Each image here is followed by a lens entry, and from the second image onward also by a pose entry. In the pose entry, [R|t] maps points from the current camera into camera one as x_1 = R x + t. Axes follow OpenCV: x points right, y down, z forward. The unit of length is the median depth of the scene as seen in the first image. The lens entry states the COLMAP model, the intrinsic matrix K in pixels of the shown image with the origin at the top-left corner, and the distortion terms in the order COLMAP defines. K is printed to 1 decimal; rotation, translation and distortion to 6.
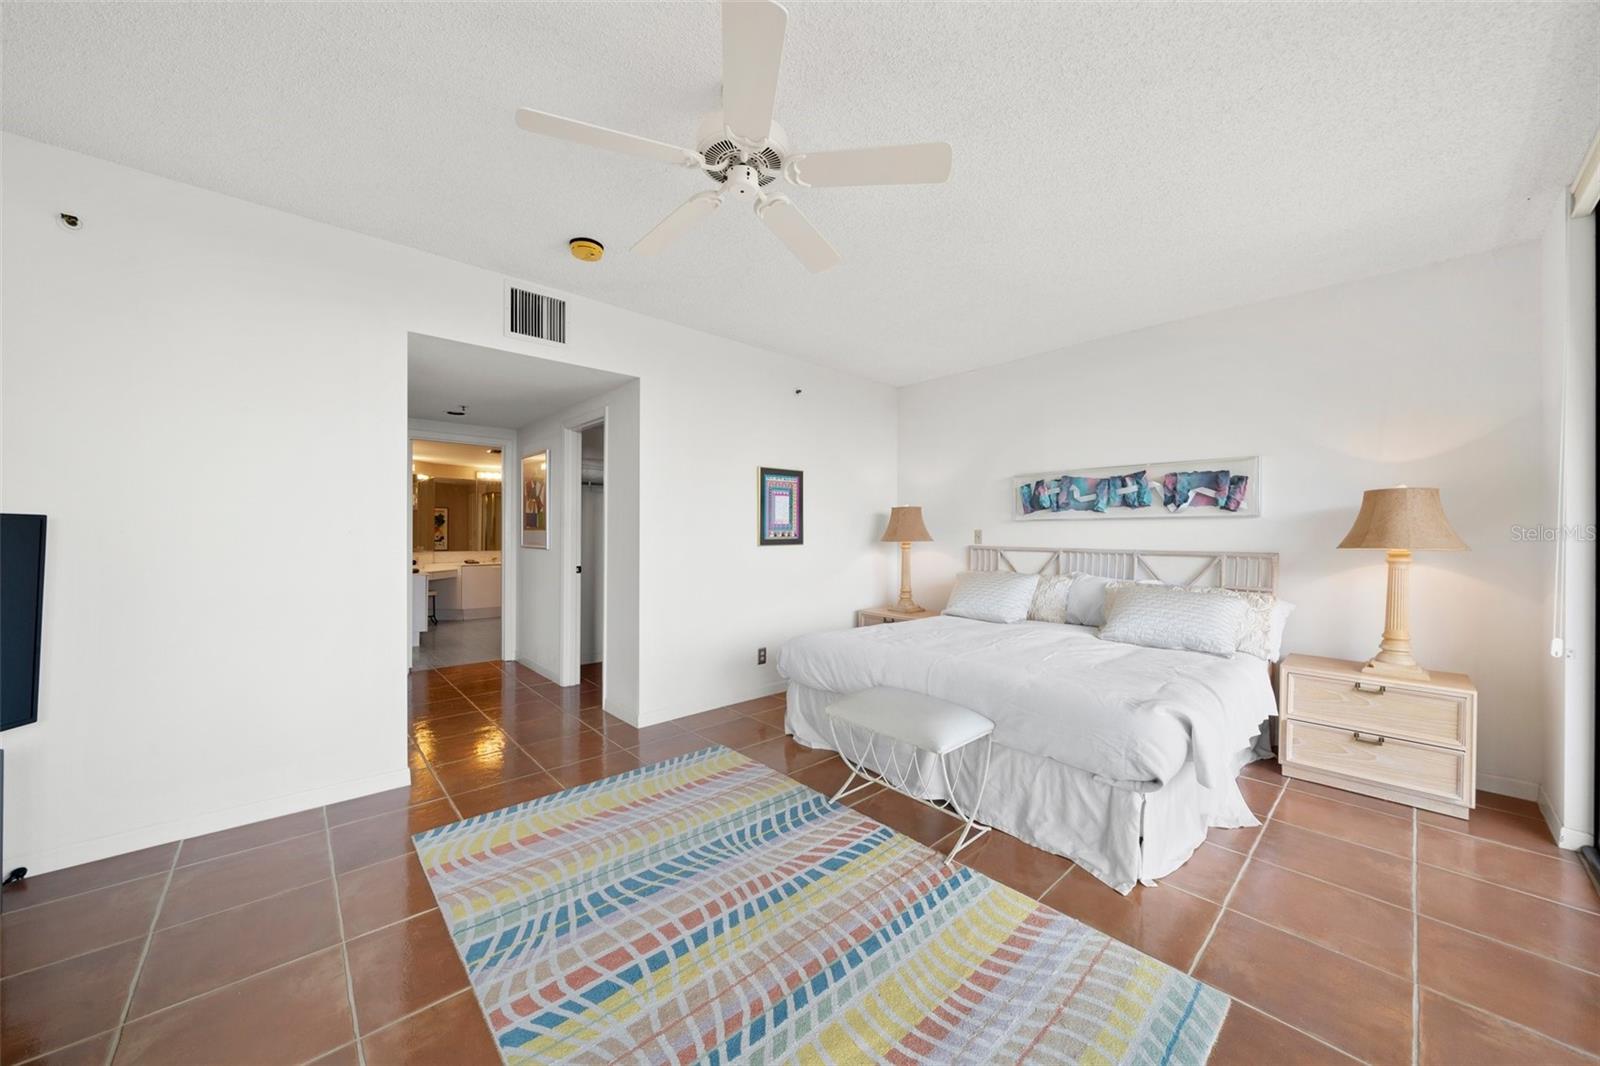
lens RADIAL K [[569.6, 0, 802.7], [0, 569.6, 533.5], [0, 0, 1]] dist [-0.004647, 0.000012]
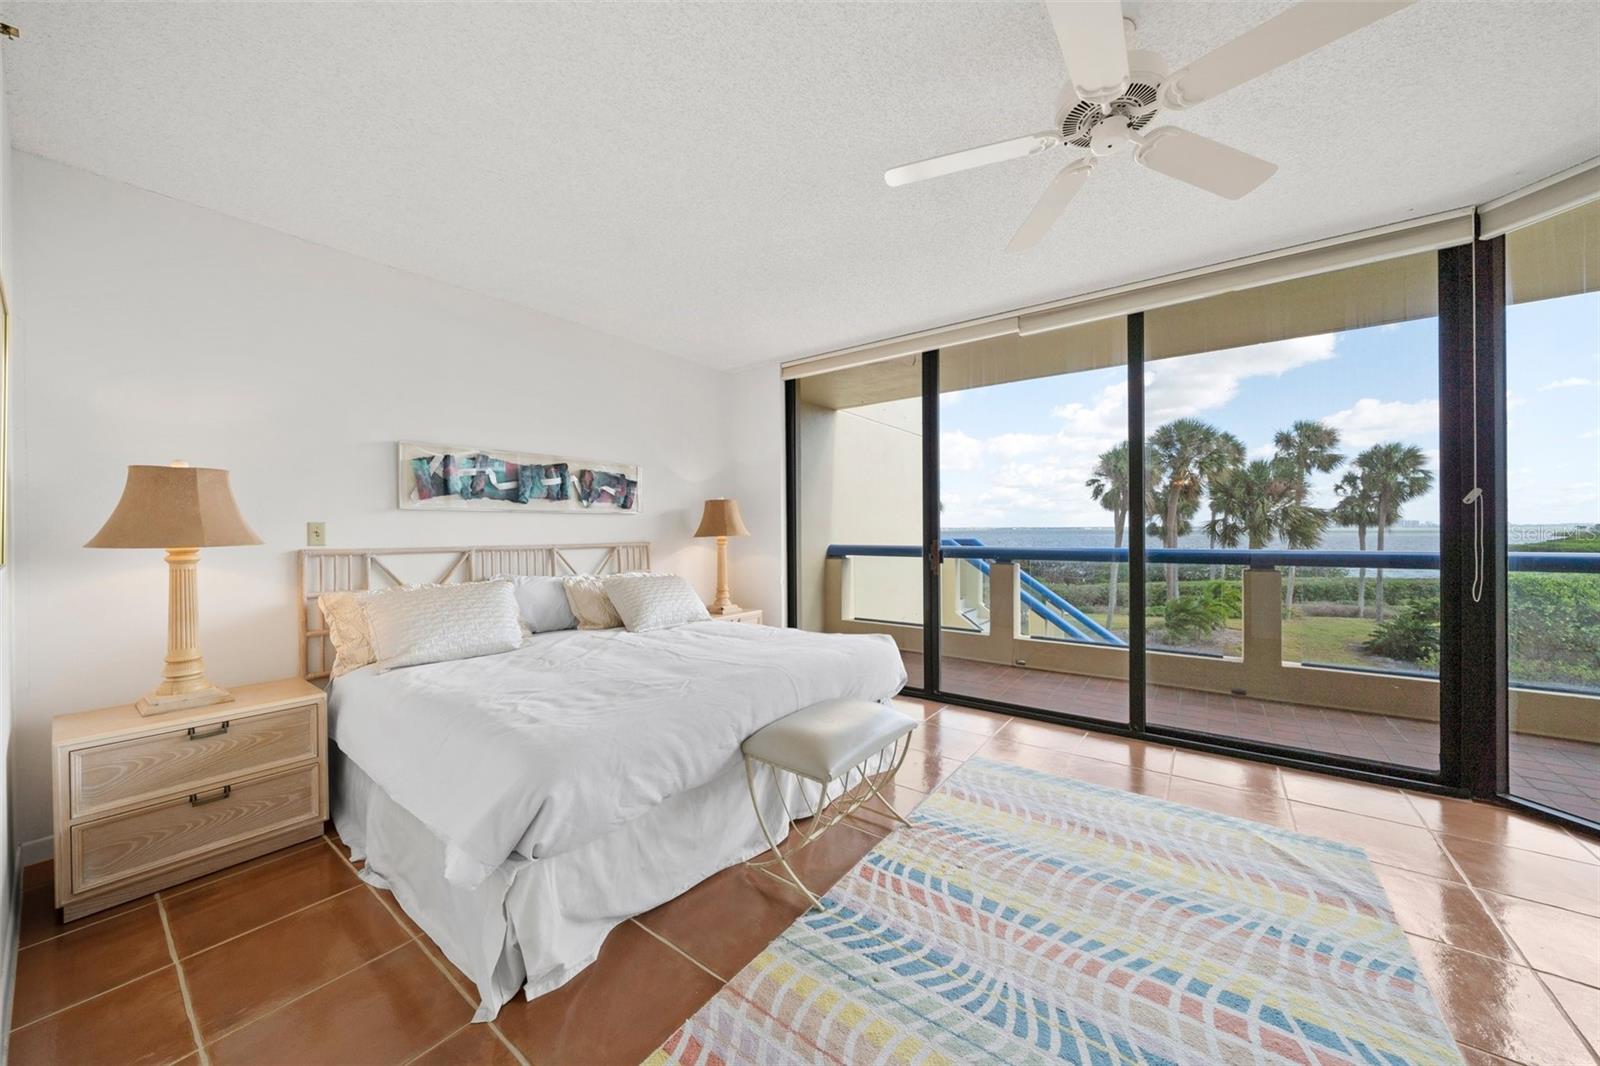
lens RADIAL K [[552.1, 0, 801.5], [0, 552.1, 526.1], [0, 0, 1]] dist [-0.000311, -0.000013]
pose [[-0.191914, 0.001984, 0.981410, -0.644174], [0.004322, 0.999990, -0.001177, 0.001222], [-0.981402, 0.004016, -0.191921, 1.205518]]
